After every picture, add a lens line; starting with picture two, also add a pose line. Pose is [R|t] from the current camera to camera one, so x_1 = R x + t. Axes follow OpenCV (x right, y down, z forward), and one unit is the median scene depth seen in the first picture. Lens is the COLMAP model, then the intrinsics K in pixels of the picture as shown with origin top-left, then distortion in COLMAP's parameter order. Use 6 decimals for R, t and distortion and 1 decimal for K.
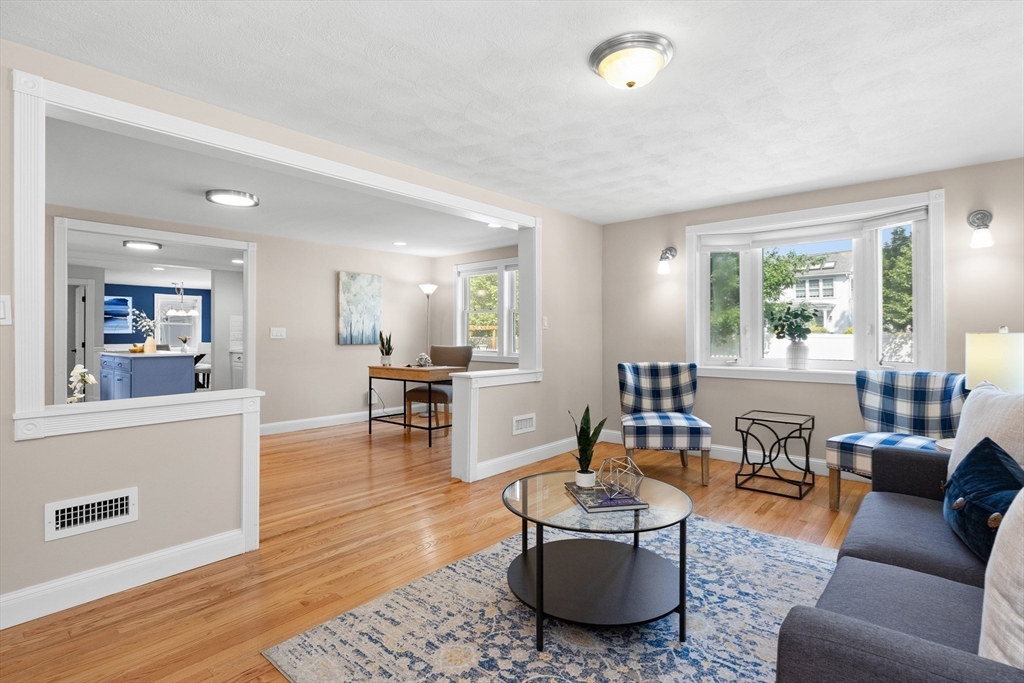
lens RADIAL K [[493.9, 0, 512.0], [0, 493.9, 341.5], [0, 0, 1]] dist [-0.001502, 0.000016]
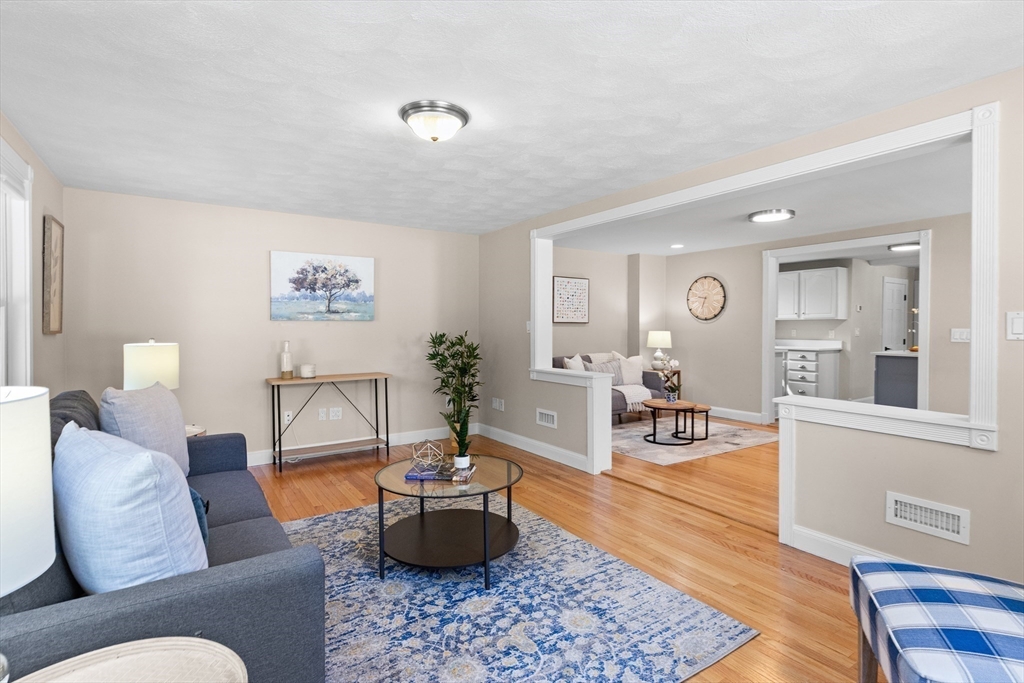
lens RADIAL K [[493.9, 0, 512.0], [0, 493.9, 341.5], [0, 0, 1]] dist [-0.001502, 0.000016]
pose [[-0.260299, 0.029676, -0.965072, 1.180741], [-0.016712, 0.999239, 0.035234, -0.055652], [0.965383, 0.025300, -0.259605, 1.303930]]
